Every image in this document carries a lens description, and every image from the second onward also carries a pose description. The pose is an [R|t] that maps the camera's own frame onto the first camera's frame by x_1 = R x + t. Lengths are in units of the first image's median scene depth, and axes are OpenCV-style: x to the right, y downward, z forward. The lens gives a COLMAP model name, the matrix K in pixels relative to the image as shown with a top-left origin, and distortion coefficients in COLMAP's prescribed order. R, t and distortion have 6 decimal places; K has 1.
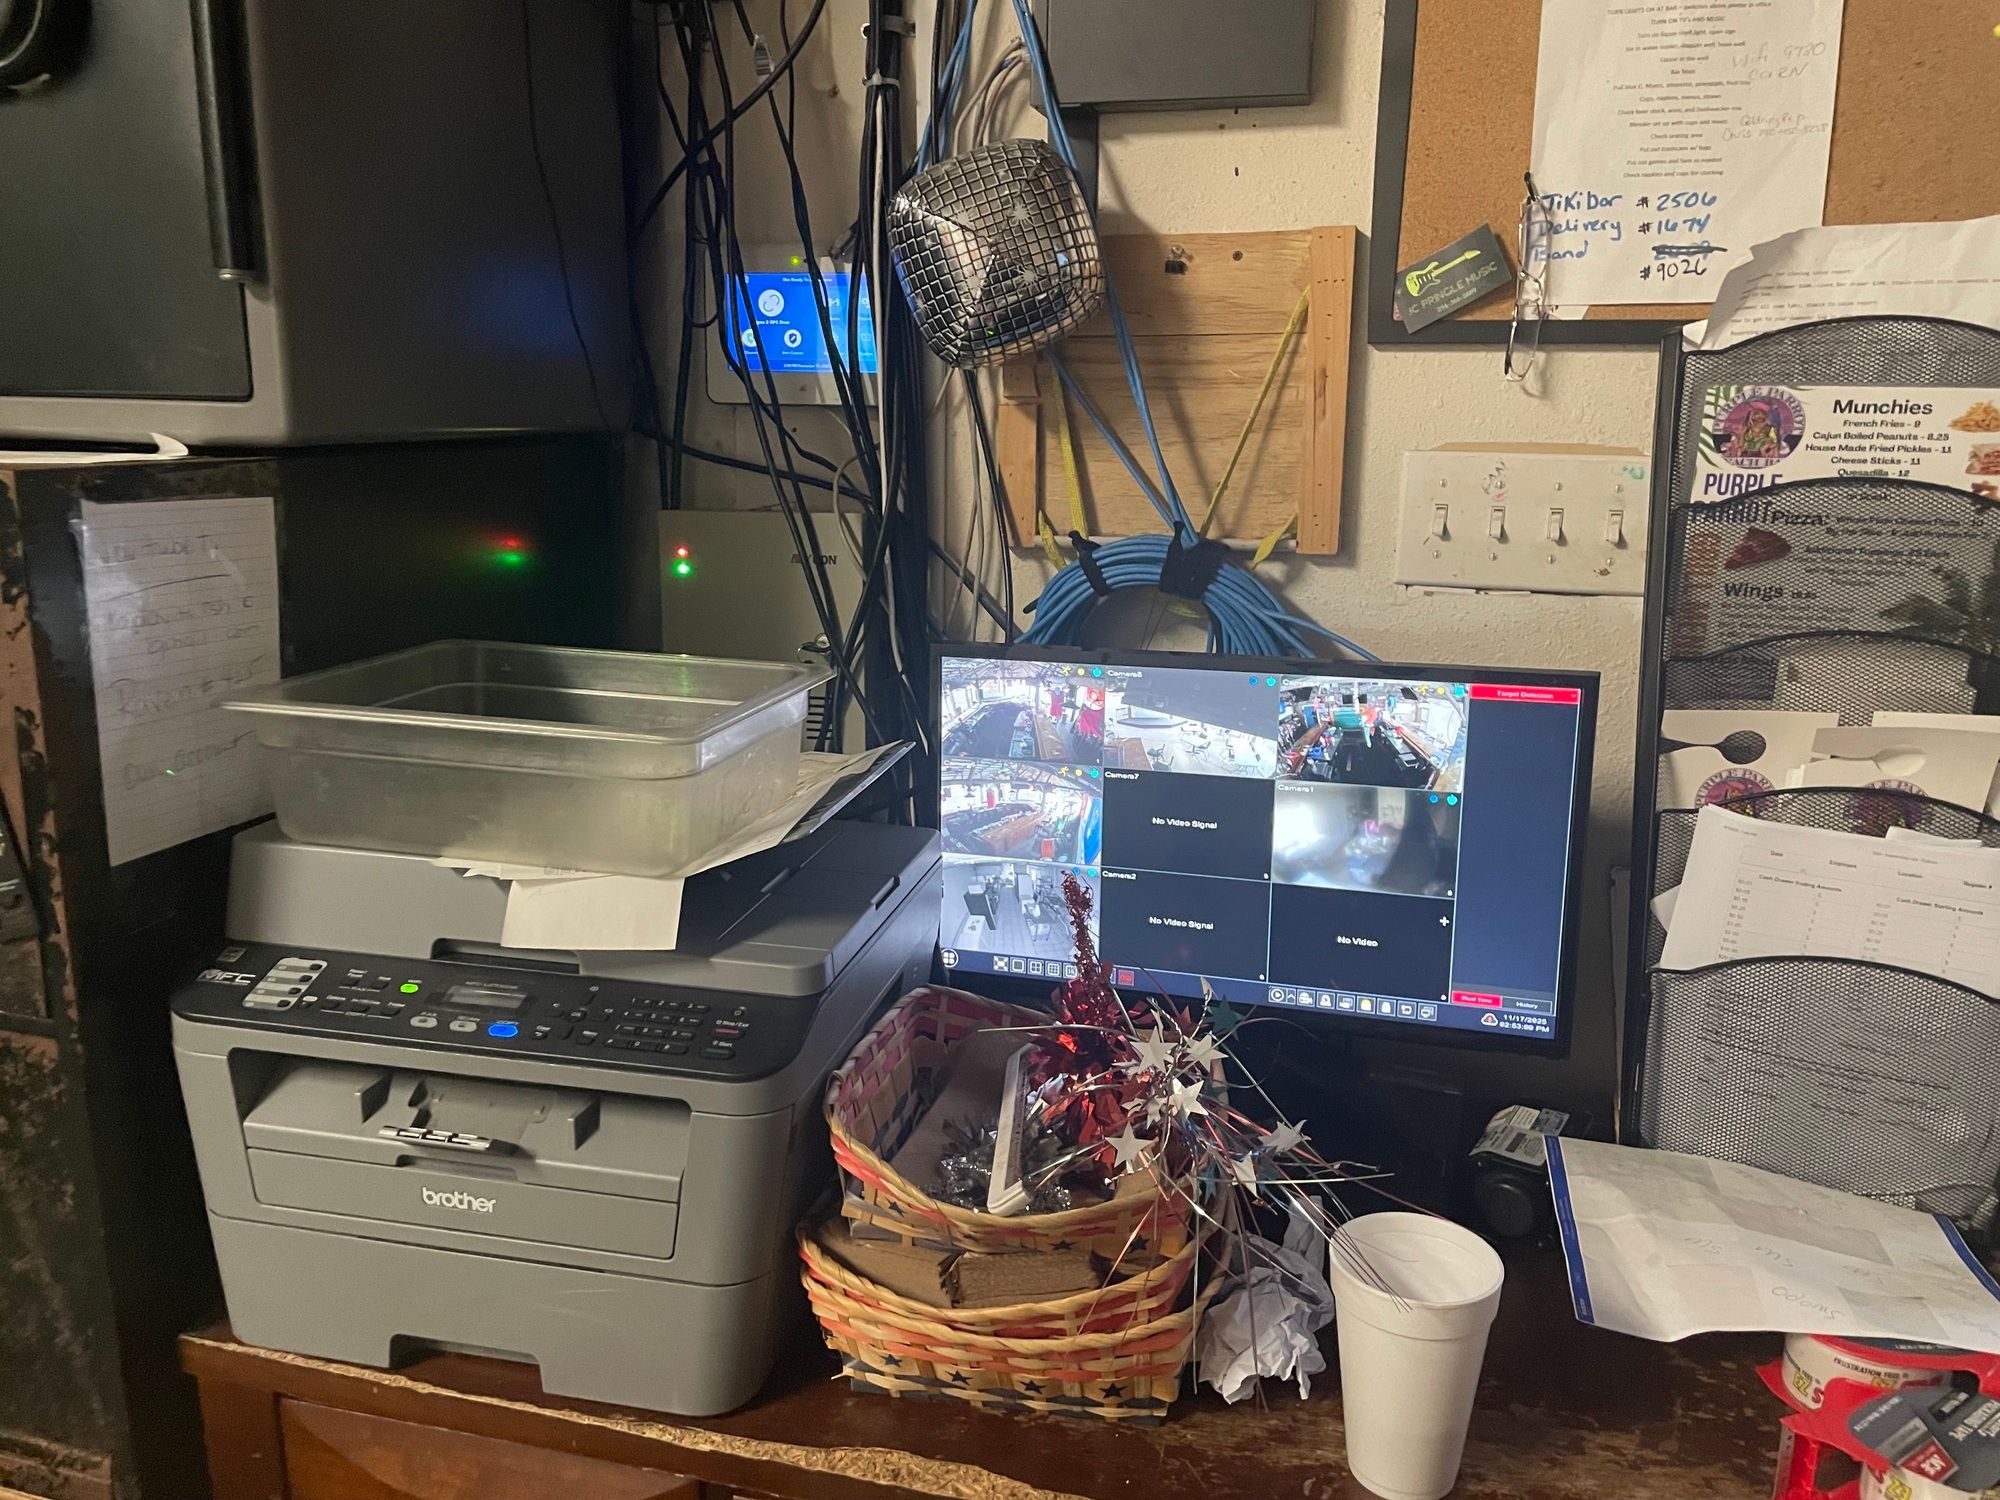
lens RADIAL K [[1514.9, 0, 1005.9], [0, 1514.9, 748.5], [0, 0, 1]] dist [0.062105, -0.056129]
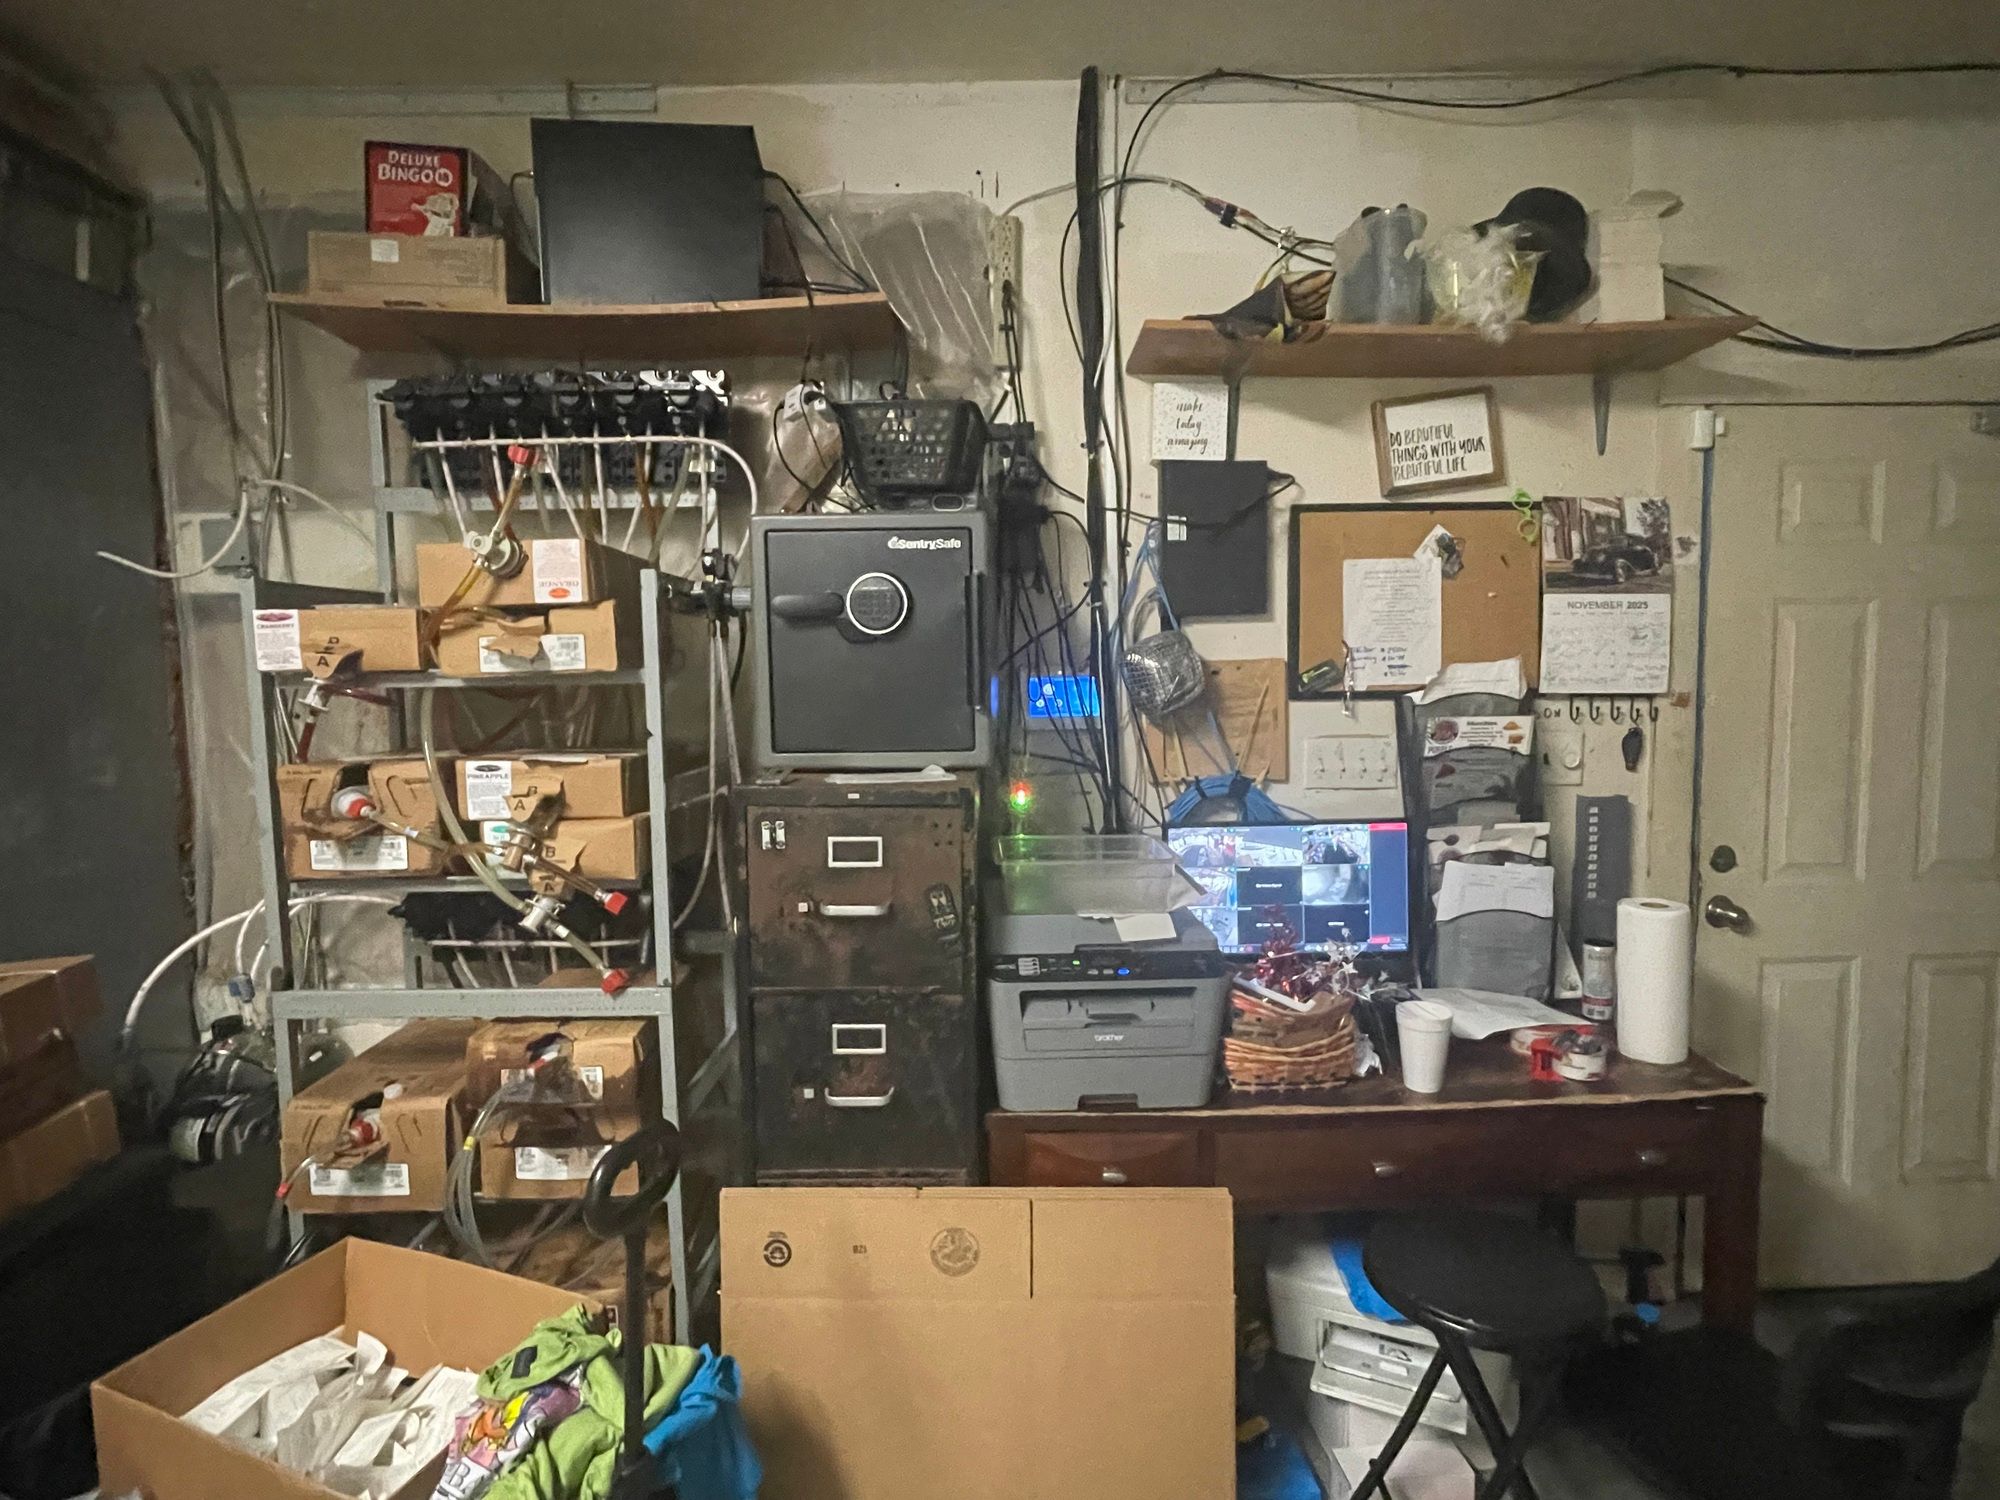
lens RADIAL K [[993.7, 0, 997.9], [0, 993.7, 747.8], [0, 0, 1]] dist [-0.018527, -0.000540]
pose [[0.968433, -0.051347, 0.243928, -0.767741], [0.085197, 0.987806, -0.130313, -0.002659], [-0.234262, 0.146981, 0.960998, -0.591904]]
